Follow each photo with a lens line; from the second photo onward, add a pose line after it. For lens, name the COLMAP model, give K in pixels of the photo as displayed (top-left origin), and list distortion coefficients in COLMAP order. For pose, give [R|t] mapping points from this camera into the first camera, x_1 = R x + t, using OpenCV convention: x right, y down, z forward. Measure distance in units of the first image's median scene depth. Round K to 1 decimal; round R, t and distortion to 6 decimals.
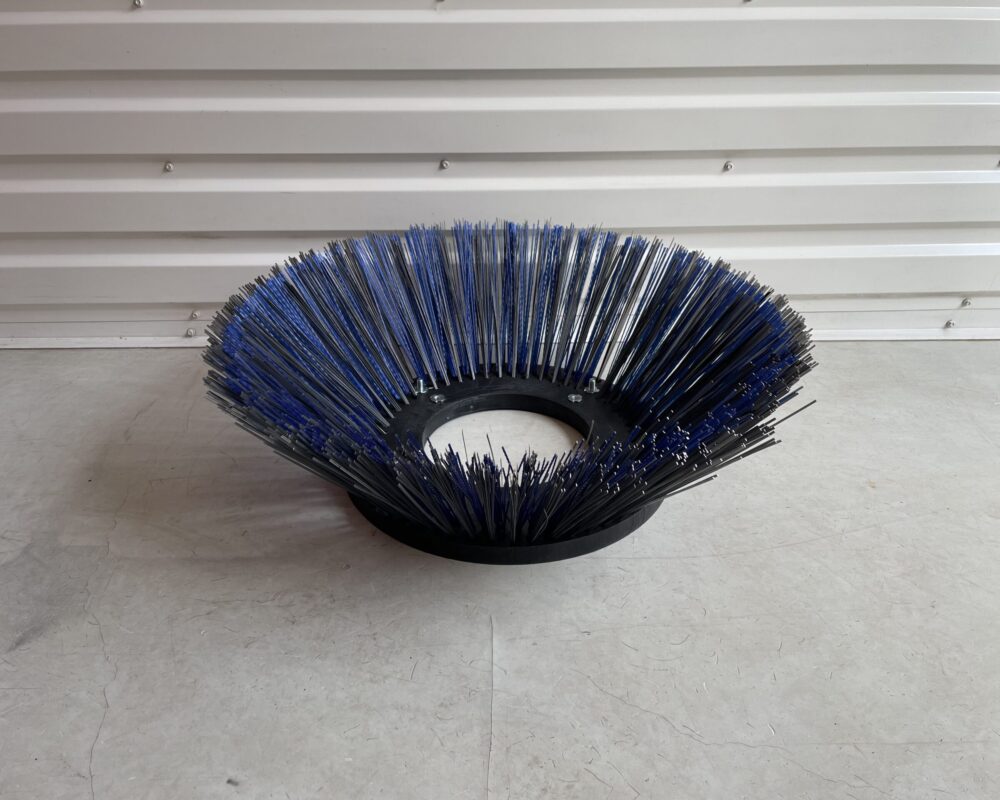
lens RADIAL K [[809.1, 0, 506.7], [0, 809.1, 395.8], [0, 0, 1]] dist [0.089129, -0.118001]
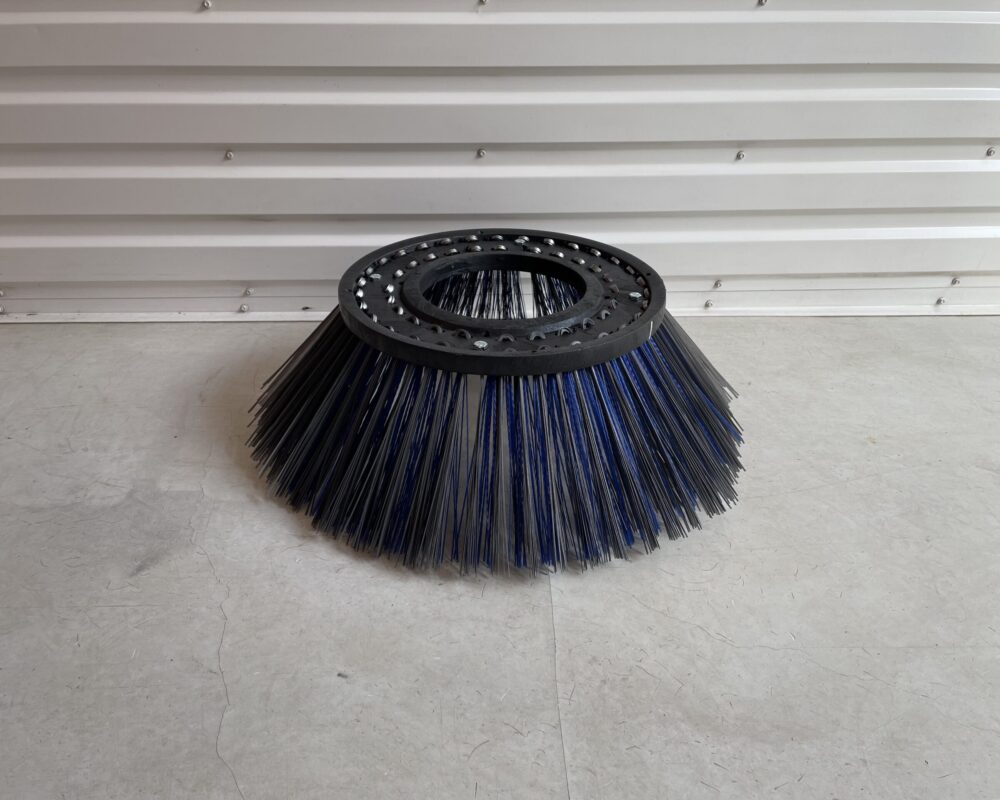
lens RADIAL K [[809.1, 0, 501.2], [0, 809.1, 391.7], [0, 0, 1]] dist [0.089129, -0.118001]
pose [[0.999960, 0.000083, 0.008945, -0.093988], [-0.000174, 0.999948, 0.010193, 0.038680], [-0.008943, -0.010194, 0.999908, -0.151251]]
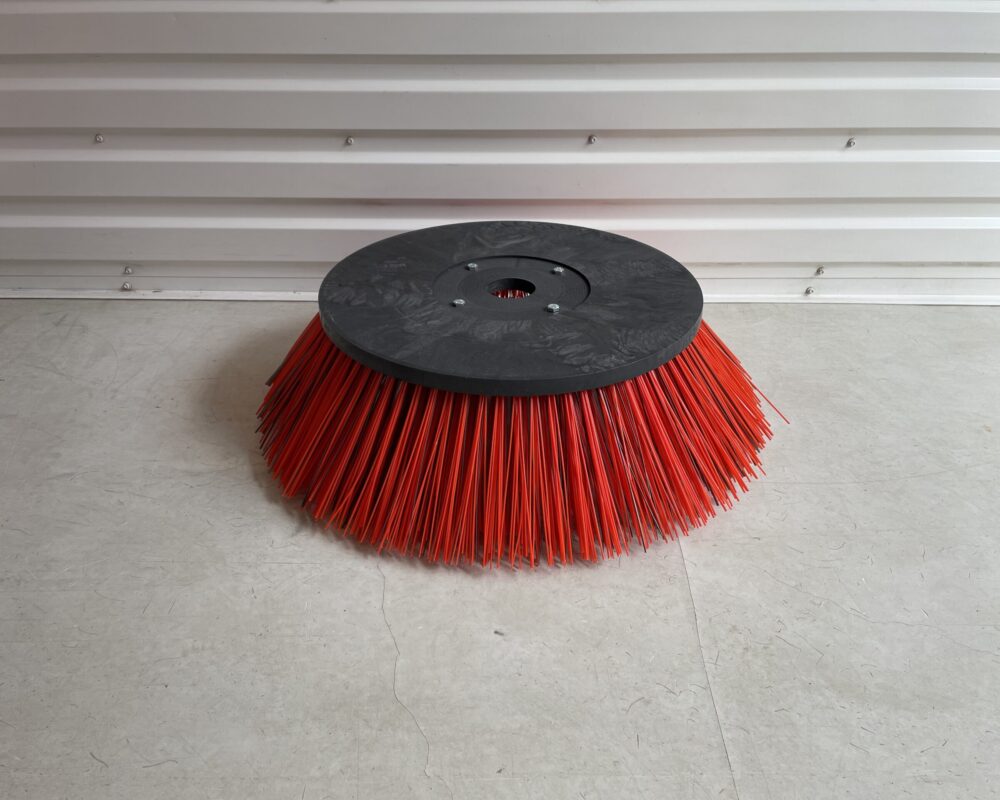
lens RADIAL K [[809.1, 0, 500.7], [0, 809.1, 396.6], [0, 0, 1]] dist [0.089129, -0.118001]
pose [[0.999055, 0.021384, -0.037843, -0.239974], [-0.019990, 0.999122, 0.036826, 0.045341], [0.038598, -0.036035, 0.998605, -0.210473]]
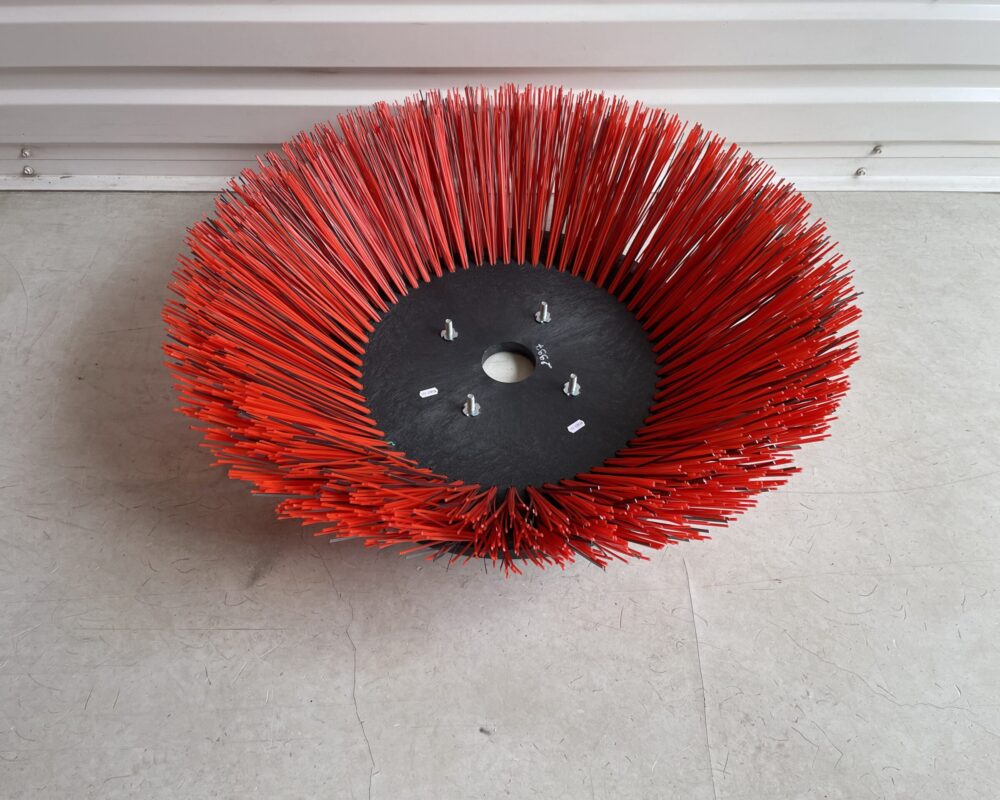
lens RADIAL K [[809.1, 0, 497.9], [0, 809.1, 396.6], [0, 0, 1]] dist [0.089129, -0.118001]
pose [[0.999482, 0.022978, -0.022517, -0.248029], [-0.013074, 0.929611, 0.368310, -0.319487], [0.029395, -0.367824, 0.929431, 0.090783]]
